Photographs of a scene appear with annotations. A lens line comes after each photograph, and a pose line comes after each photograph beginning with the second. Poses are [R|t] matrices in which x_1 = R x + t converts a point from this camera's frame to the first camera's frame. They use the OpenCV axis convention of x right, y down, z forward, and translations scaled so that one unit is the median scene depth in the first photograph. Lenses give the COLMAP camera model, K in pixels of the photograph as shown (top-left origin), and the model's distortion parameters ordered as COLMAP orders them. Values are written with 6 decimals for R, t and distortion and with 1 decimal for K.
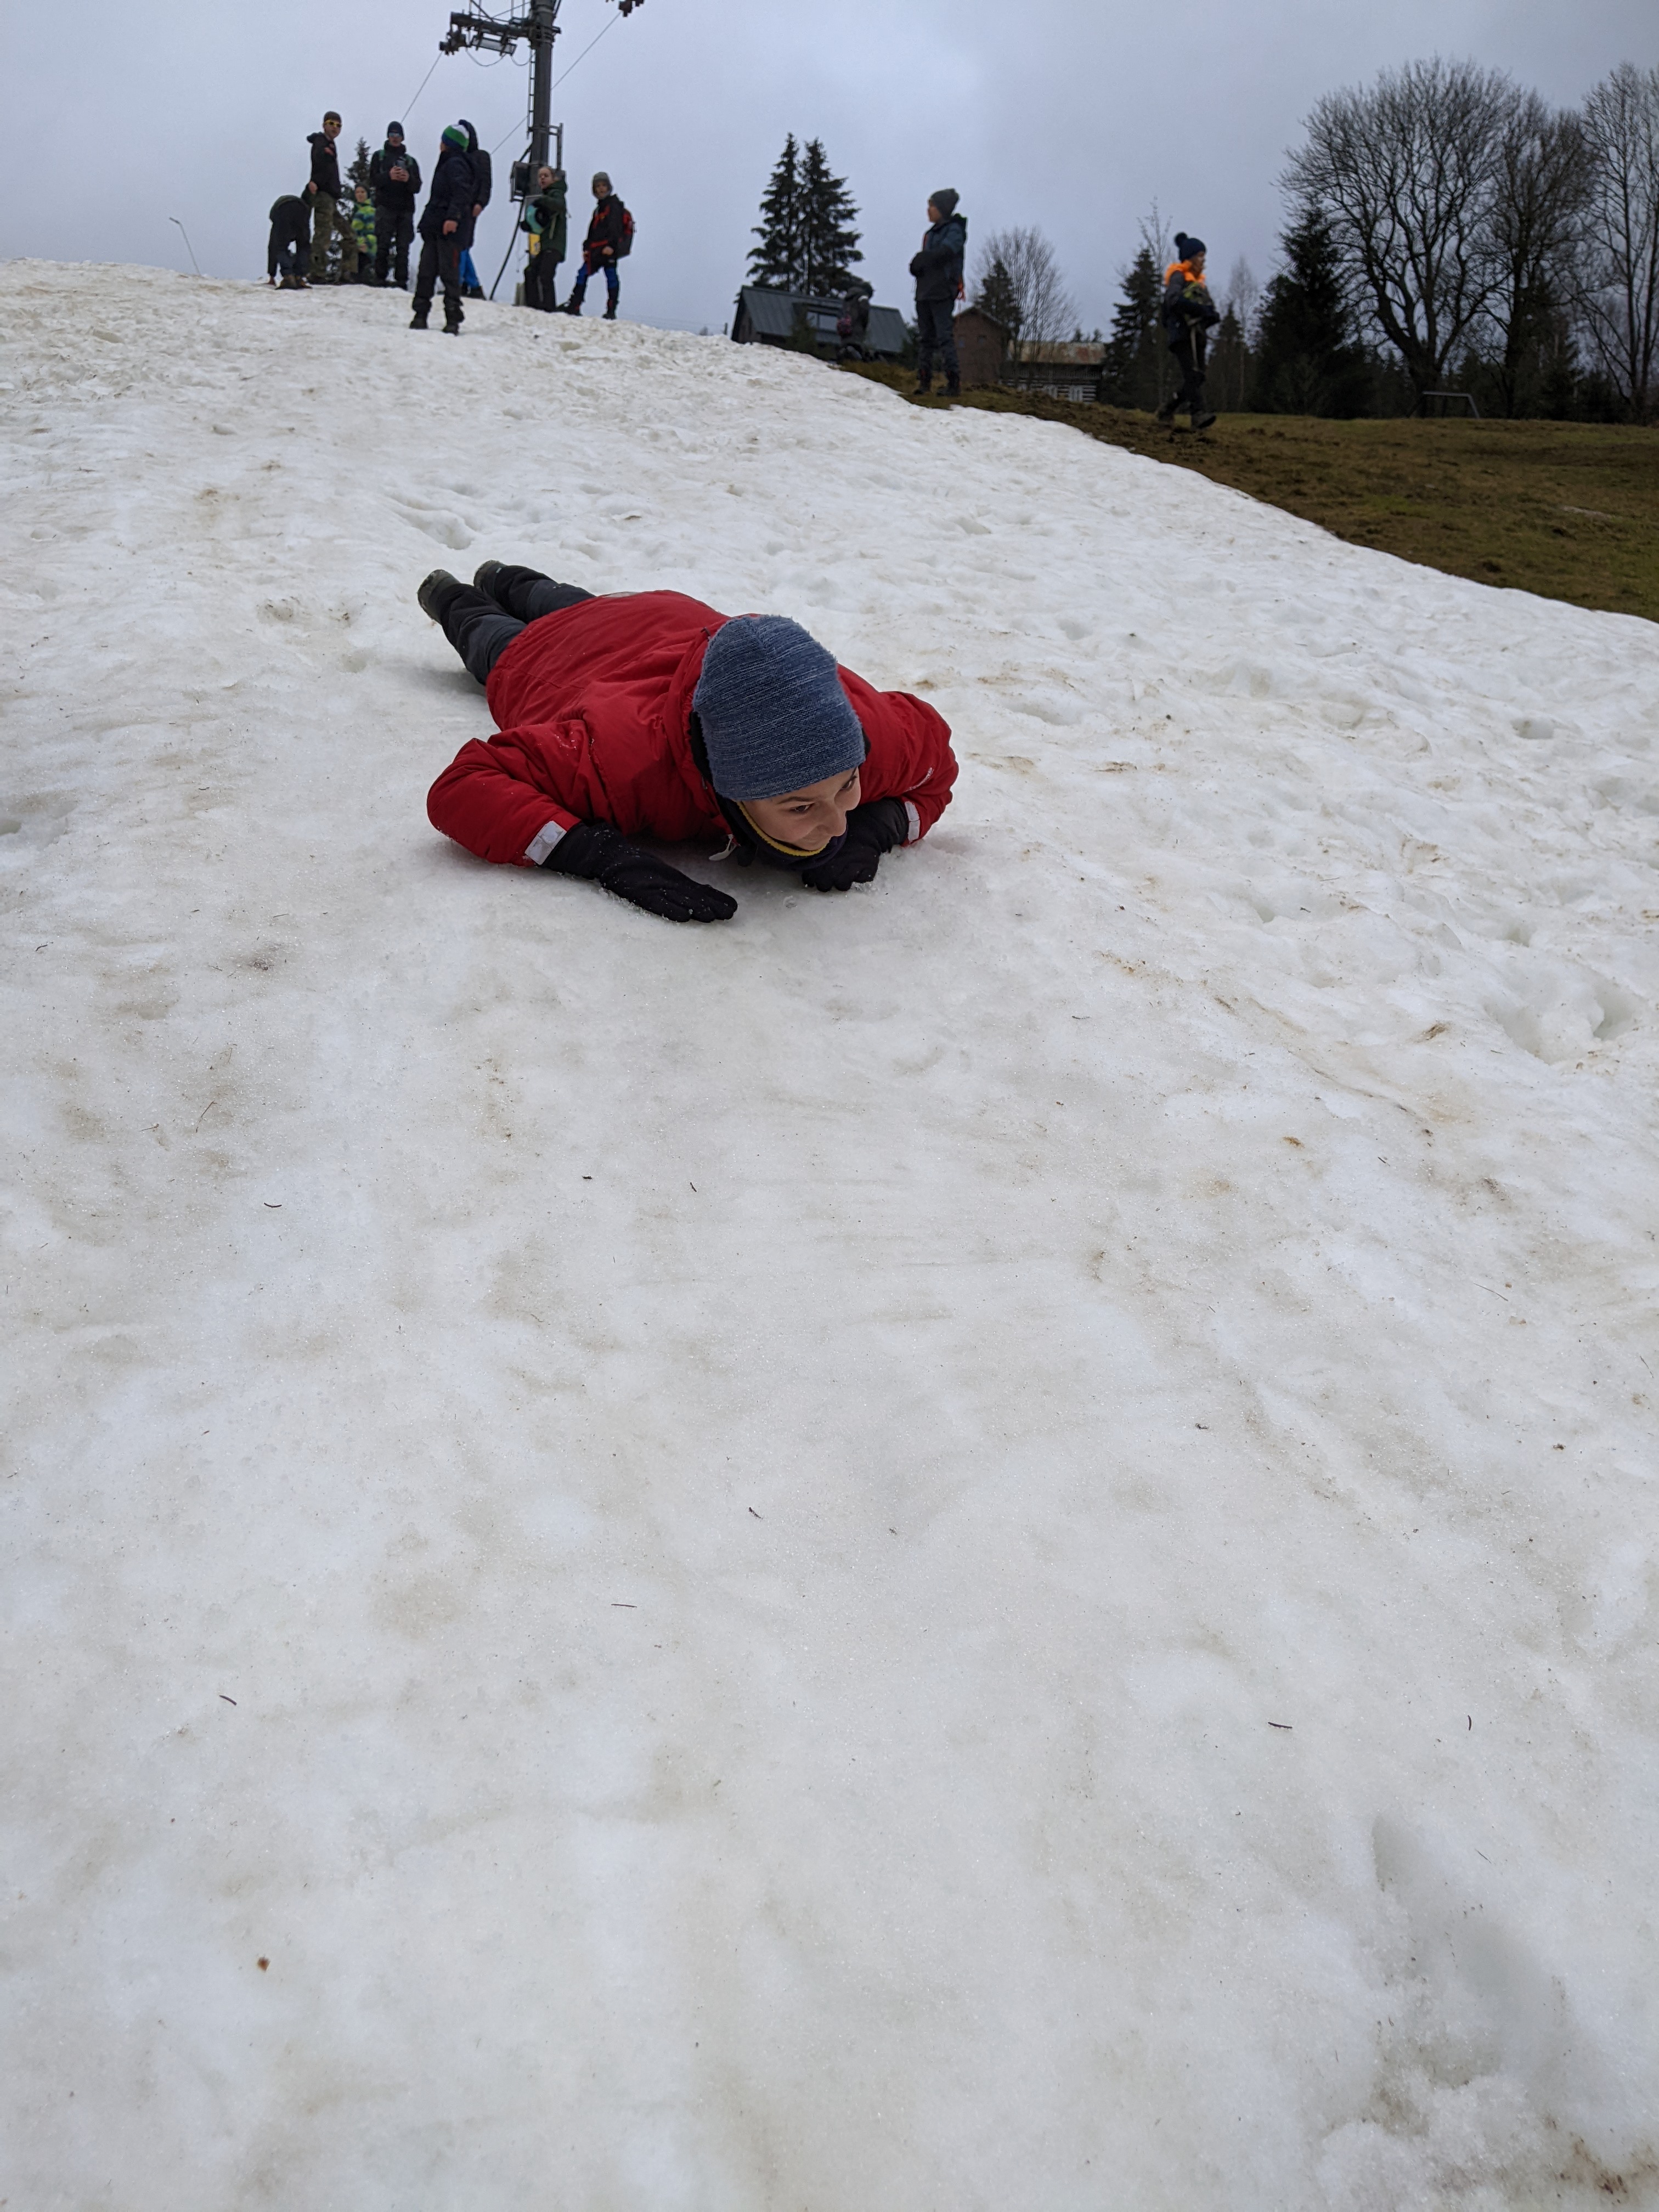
lens RADIAL K [[1744.1, 0, 840.5], [0, 1744.1, 1097.8], [0, 0, 1]] dist [0.082782, -0.144958]
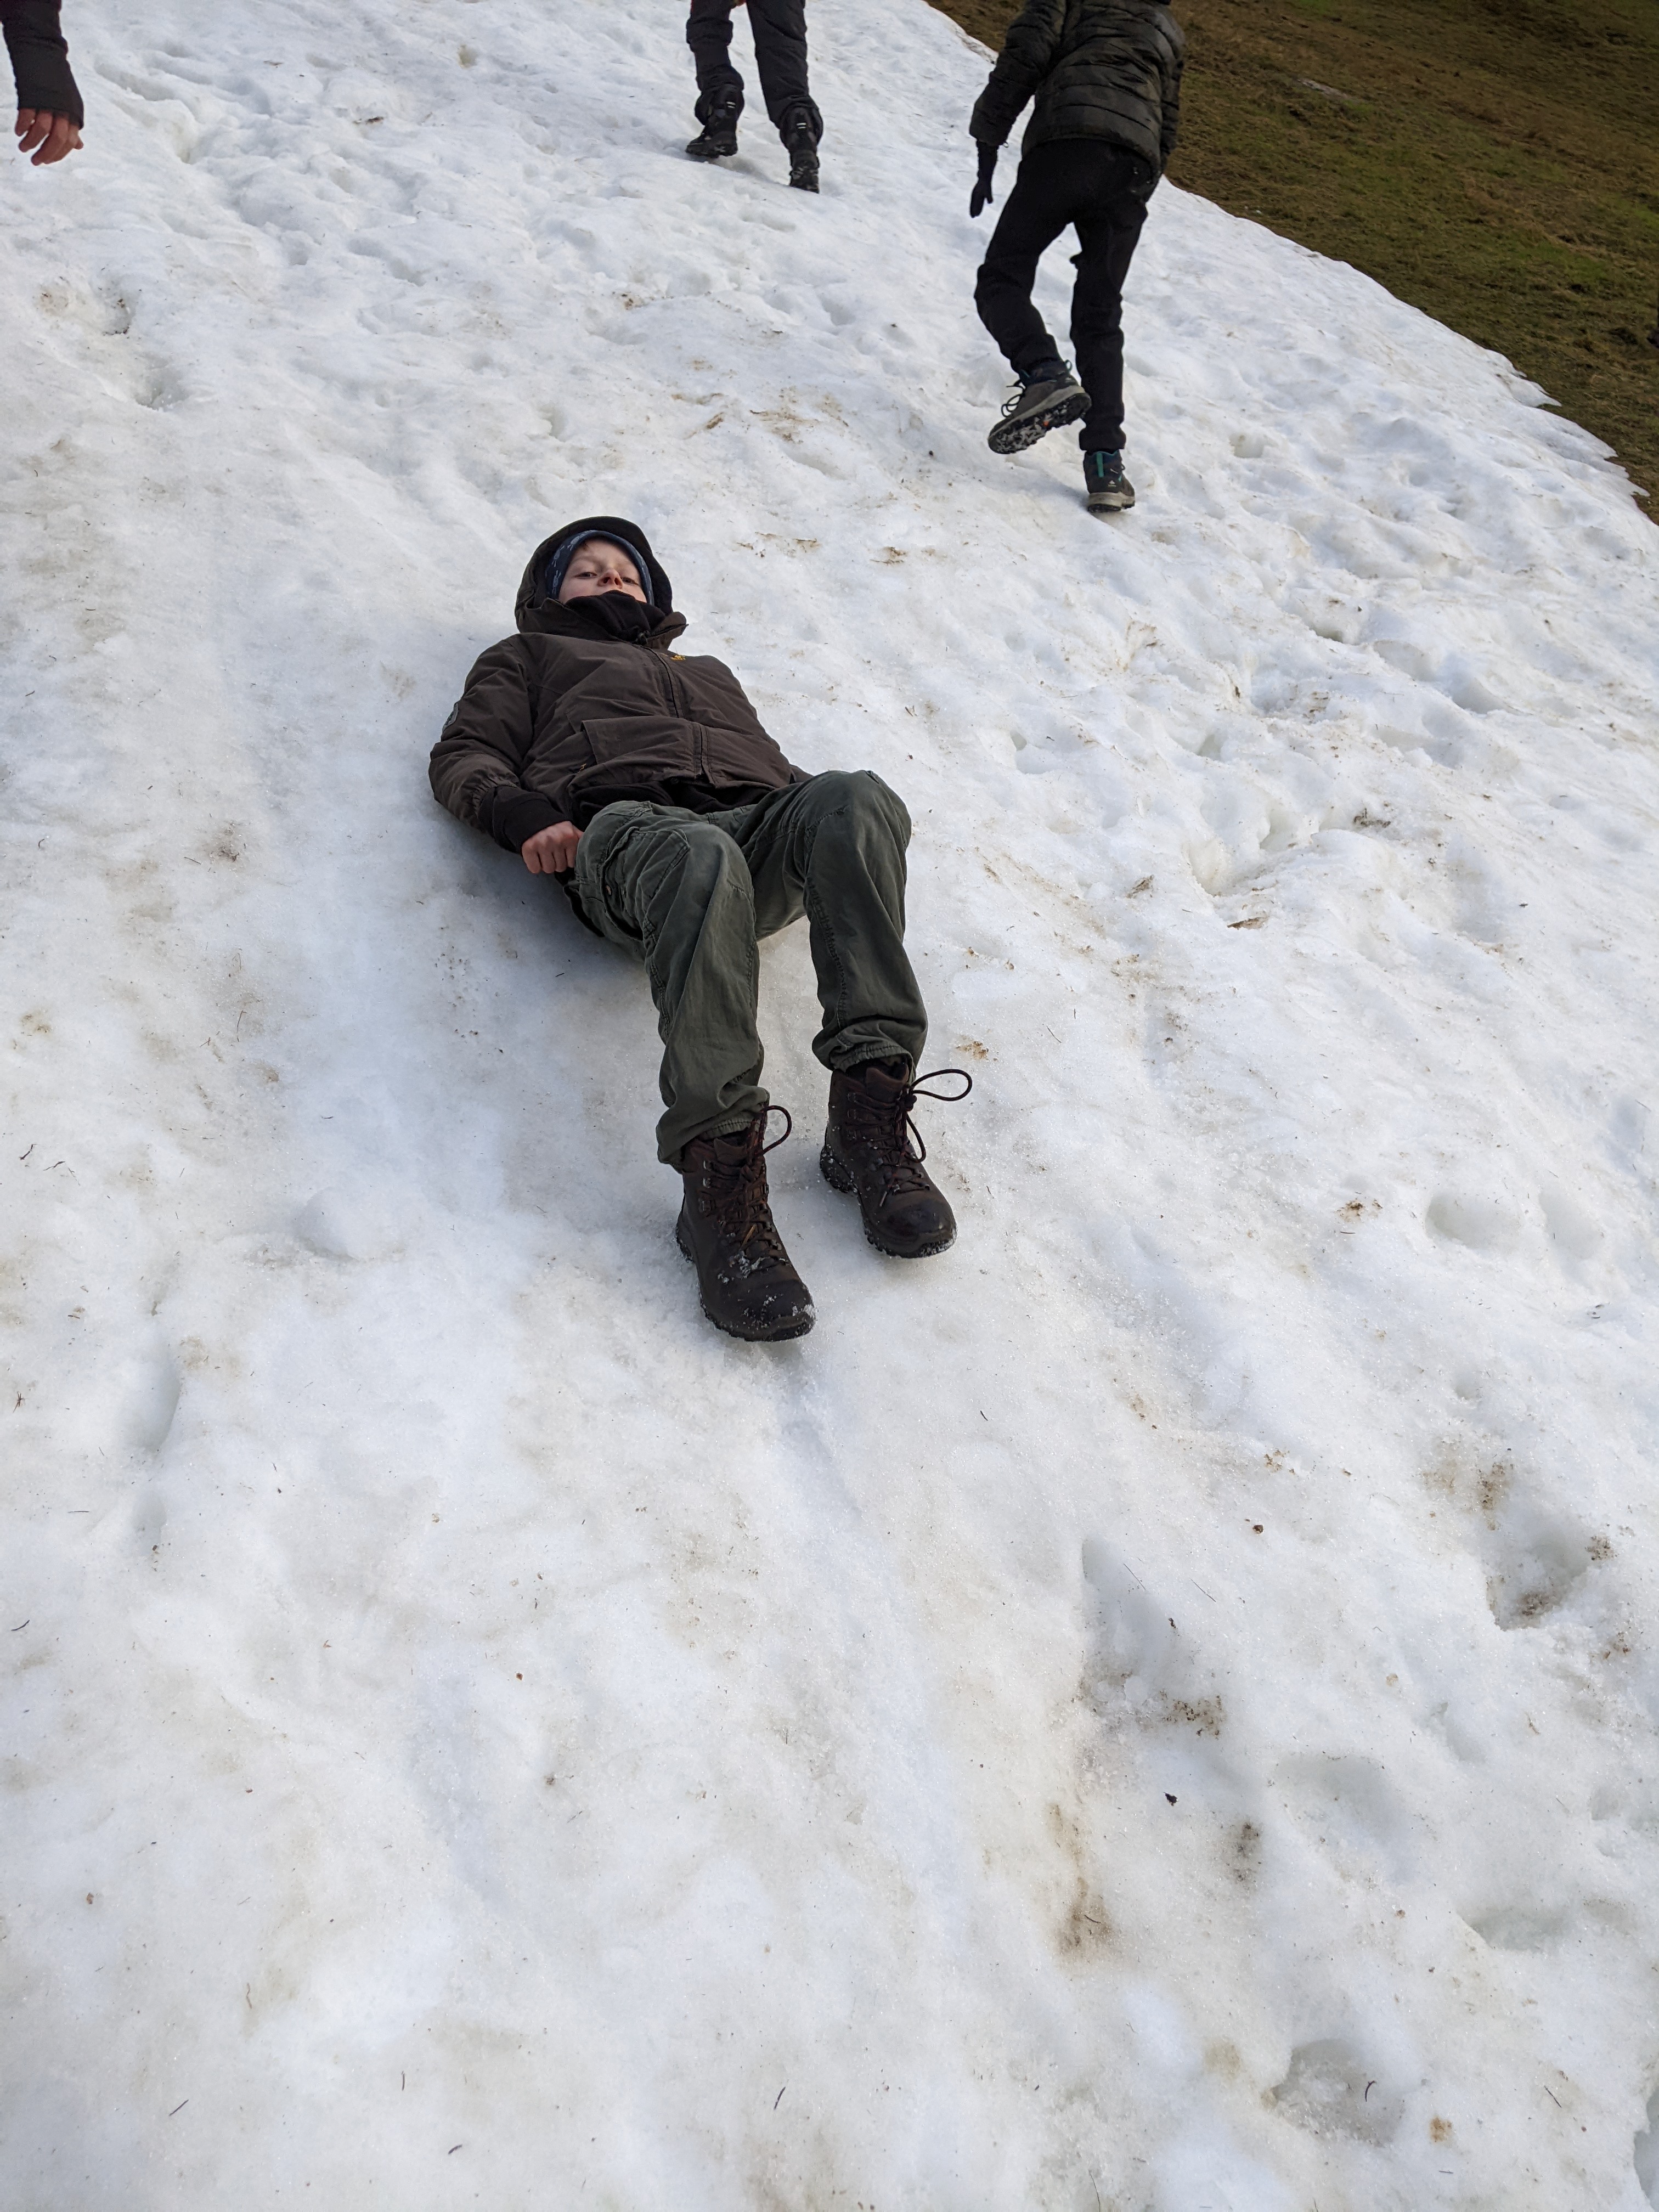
lens RADIAL K [[1754.6, 0, 857.1], [0, 1754.6, 1142.6], [0, 0, 1]] dist [0.060666, -0.113731]
pose [[0.982749, -0.013753, 0.184432, -0.045714], [-0.040818, 0.956510, 0.288830, -0.088739], [-0.180383, -0.291376, 0.939448, -0.097498]]
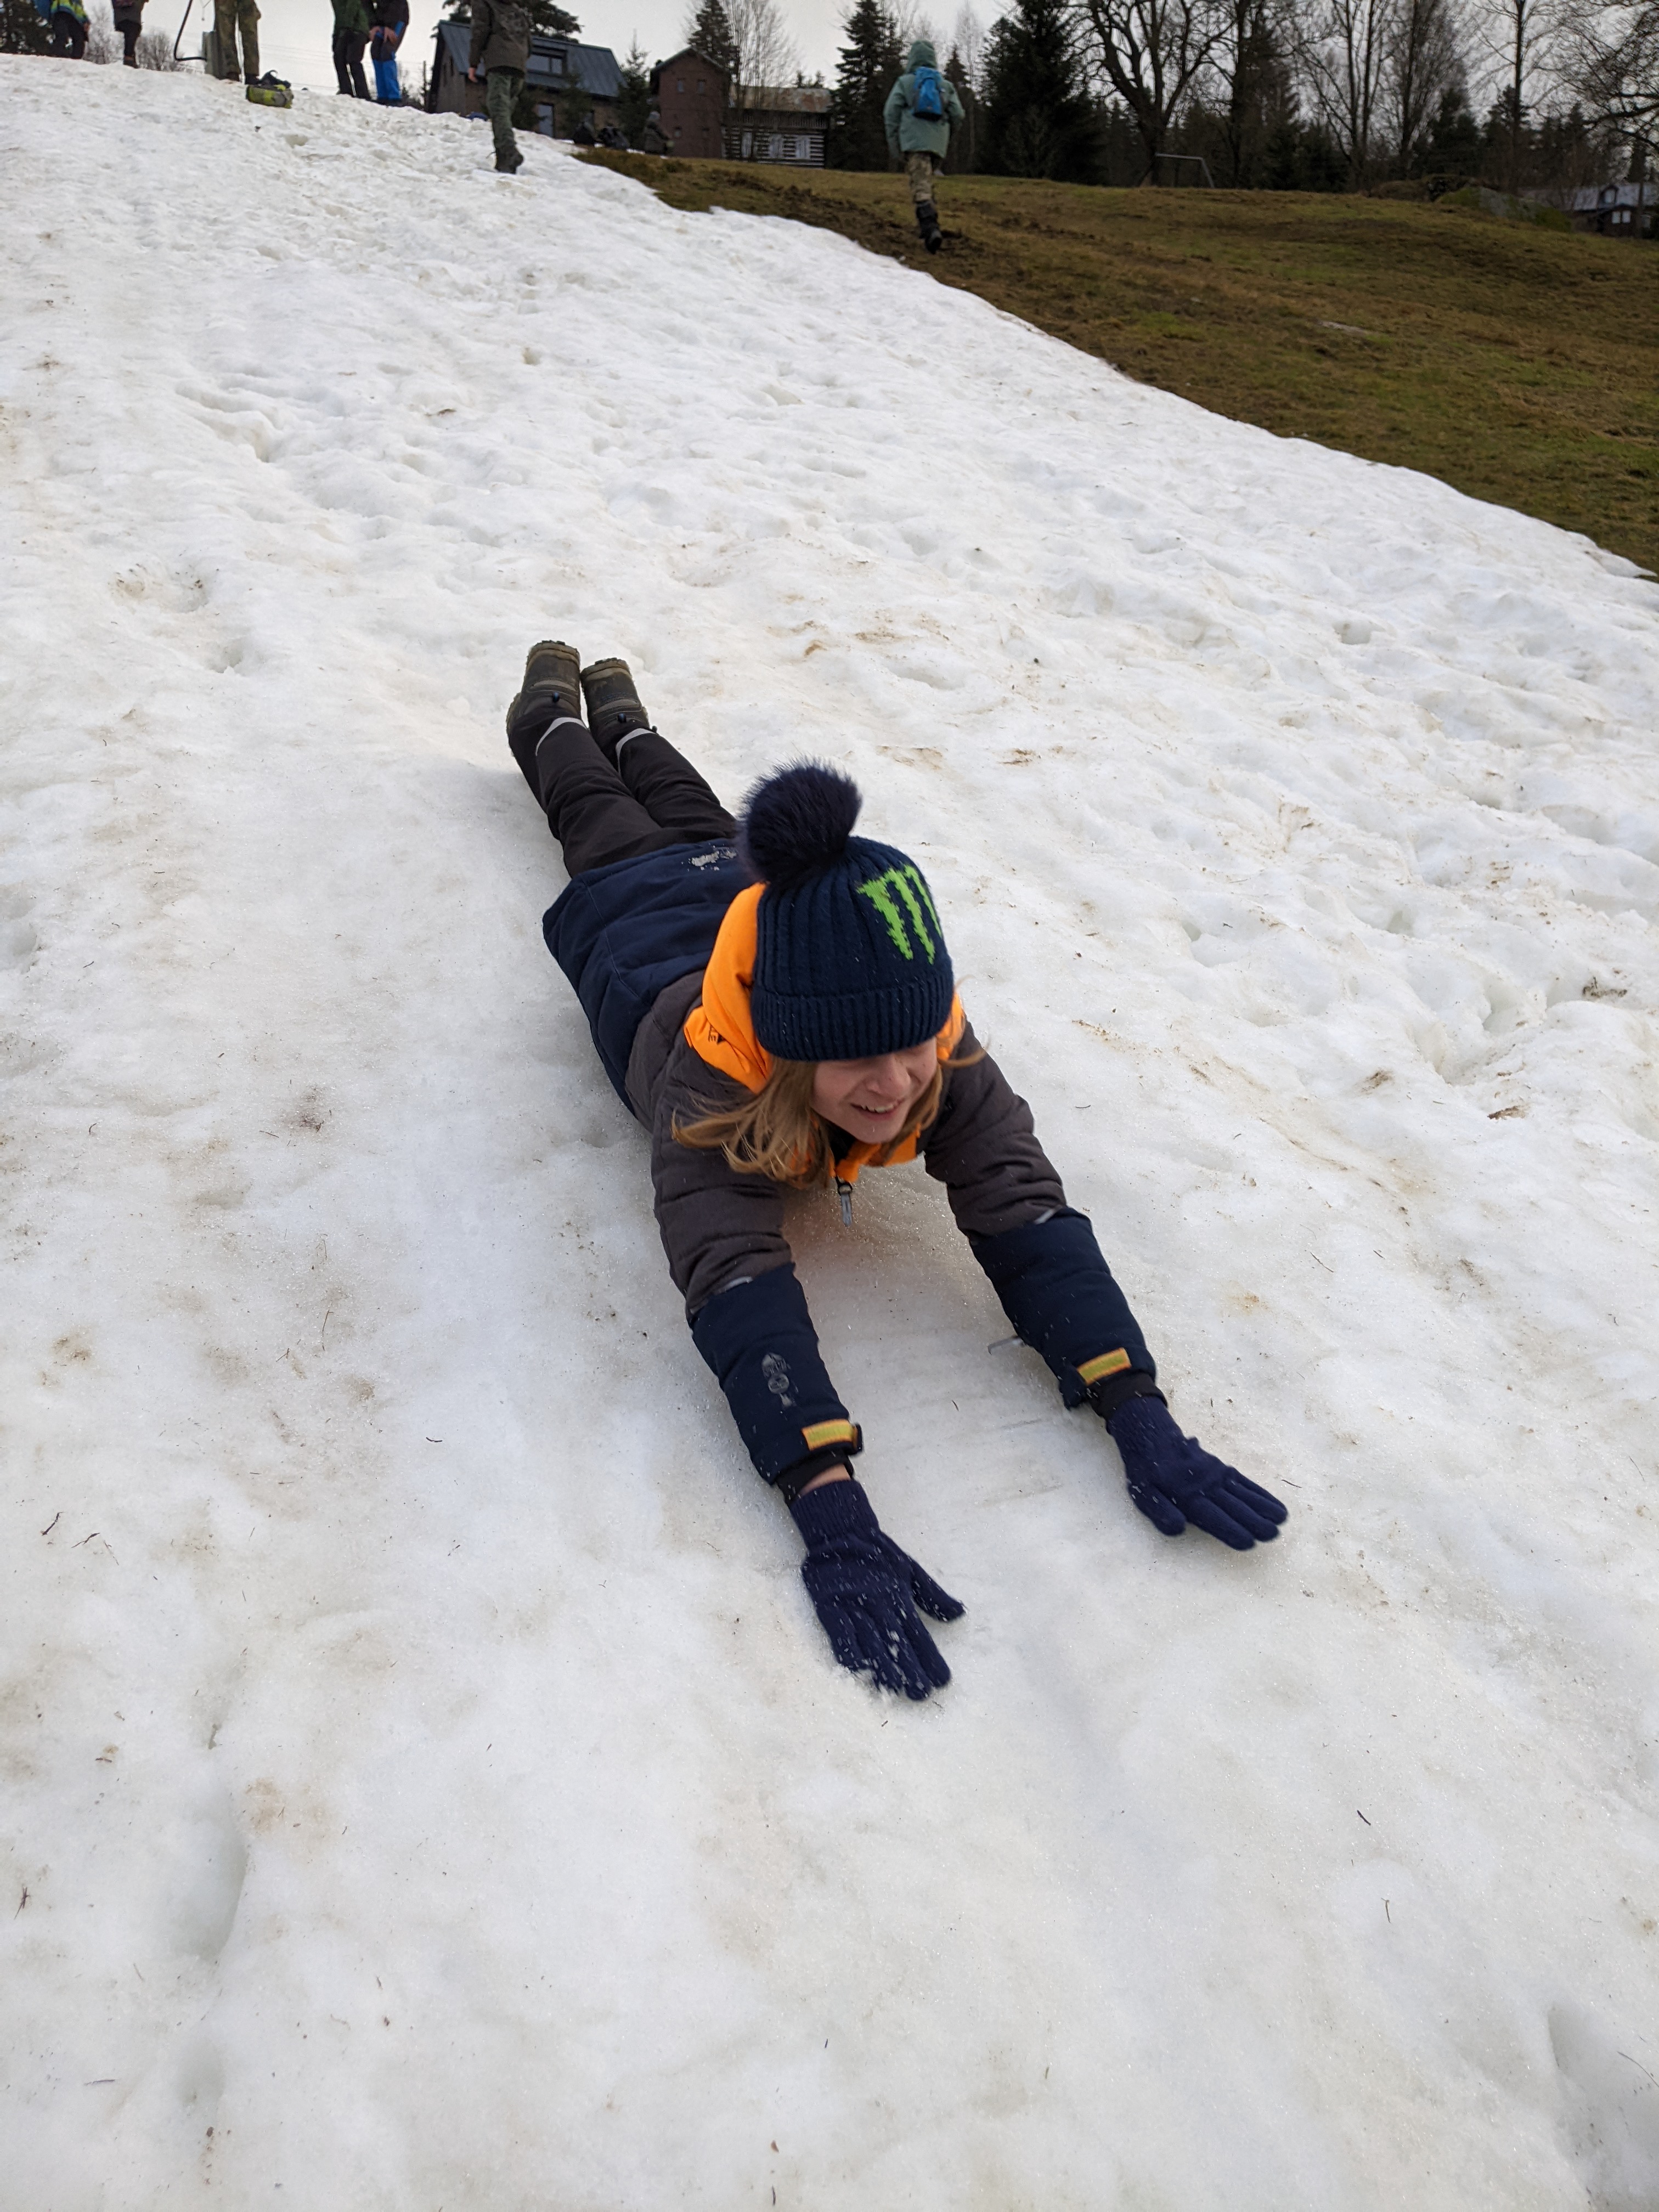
lens RADIAL K [[1745.0, 0, 833.9], [0, 1745.0, 1074.2], [0, 0, 1]] dist [0.070432, -0.130691]
pose [[0.989587, -0.060601, 0.130558, -0.056181], [0.045564, 0.992293, 0.115233, -0.072163], [-0.136535, -0.108084, 0.984721, -0.013391]]
